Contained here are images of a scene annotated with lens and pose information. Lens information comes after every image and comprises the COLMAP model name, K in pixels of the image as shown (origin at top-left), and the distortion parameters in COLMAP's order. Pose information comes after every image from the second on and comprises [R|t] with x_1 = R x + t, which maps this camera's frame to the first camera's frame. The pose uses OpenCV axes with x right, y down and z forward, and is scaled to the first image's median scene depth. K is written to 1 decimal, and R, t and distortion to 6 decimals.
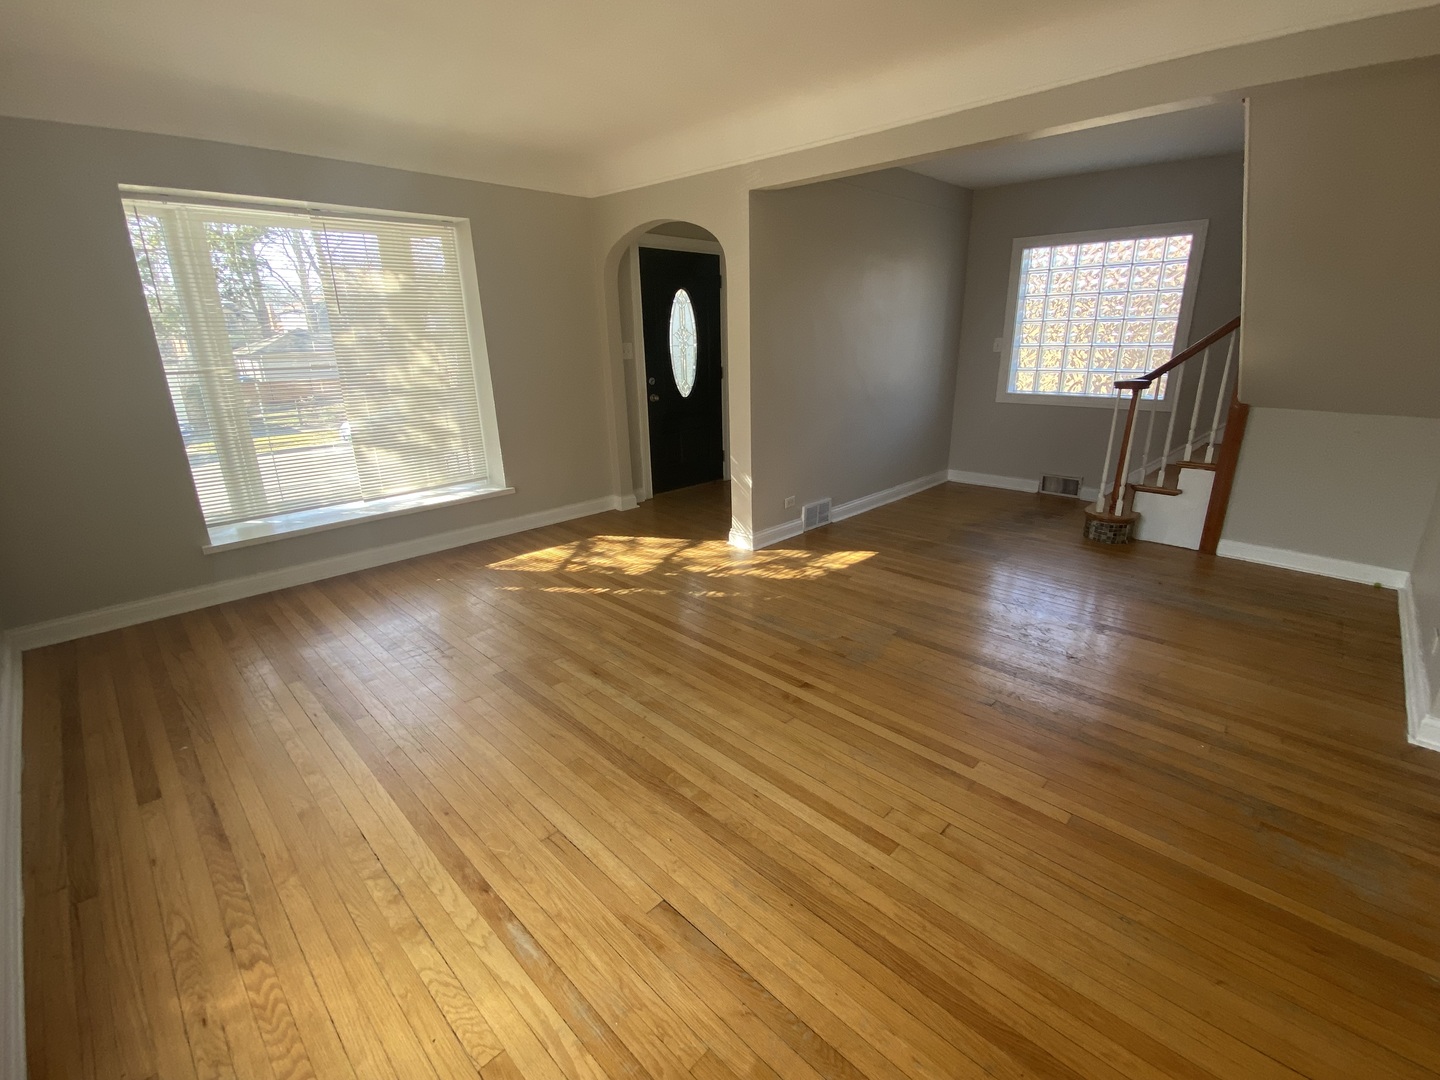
lens RADIAL K [[644.4, 0, 720.0], [0, 644.4, 540.0], [0, 0, 1]] dist [-0.001715, -0.000407]
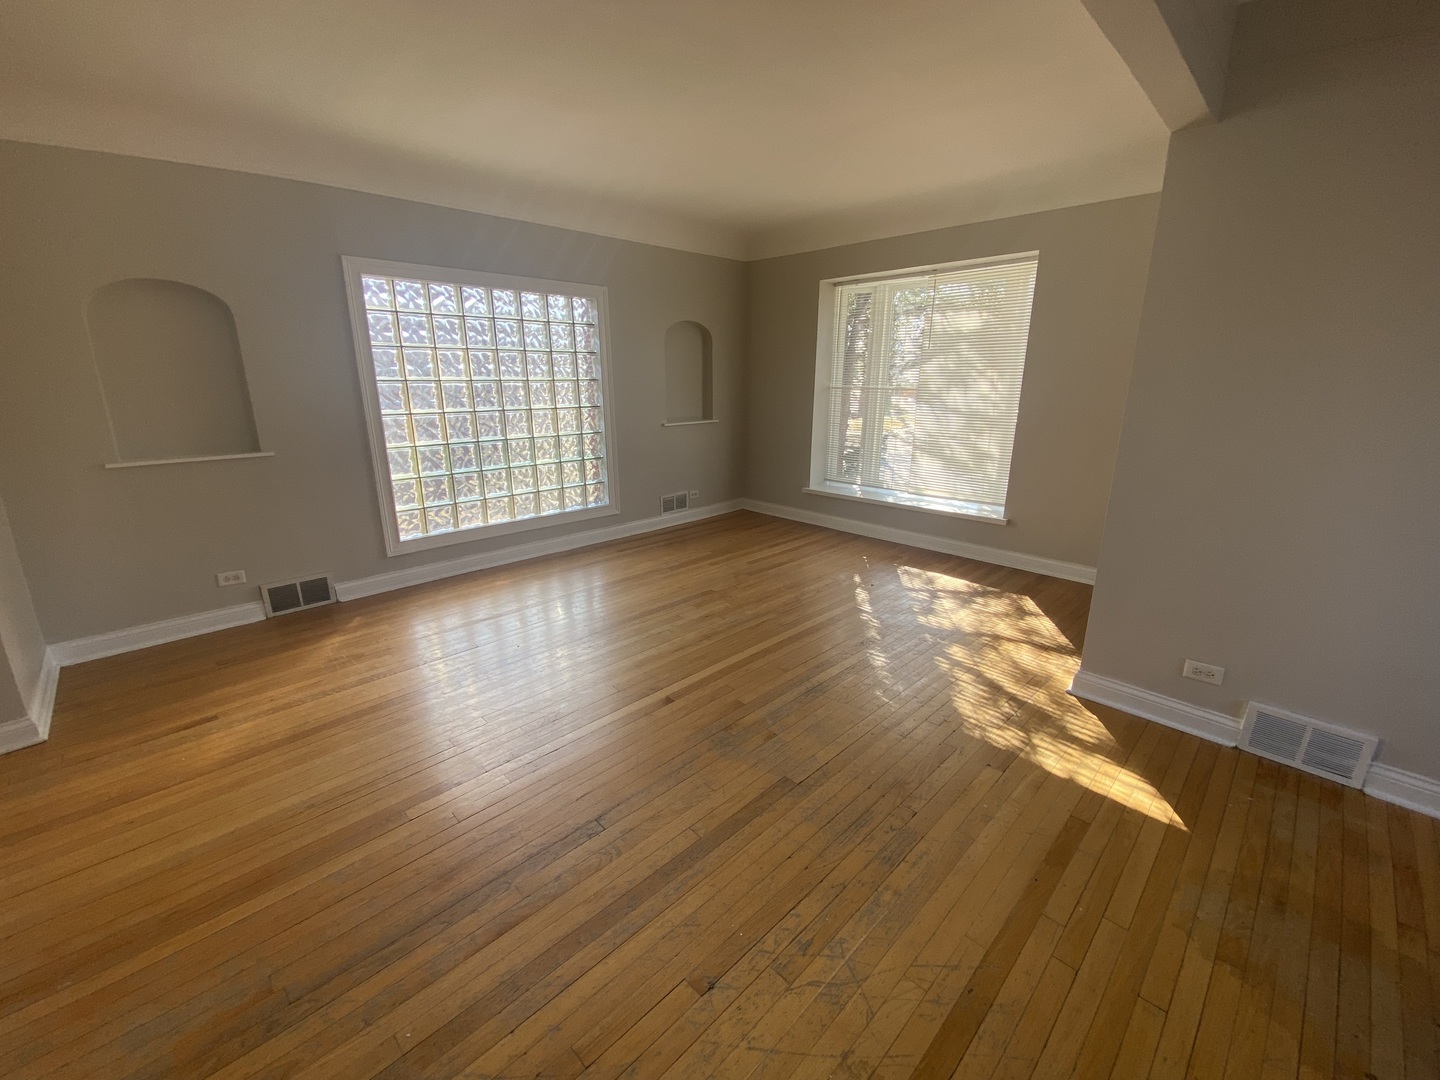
lens RADIAL K [[575.6, 0, 722.0], [0, 575.6, 537.9], [0, 0, 1]] dist [0.024278, -0.021054]
pose [[-0.025804, 0.285914, -0.957908, 0.600380], [-0.303140, 0.910870, 0.280040, -0.190580], [0.952597, 0.297606, 0.063168, 0.599196]]
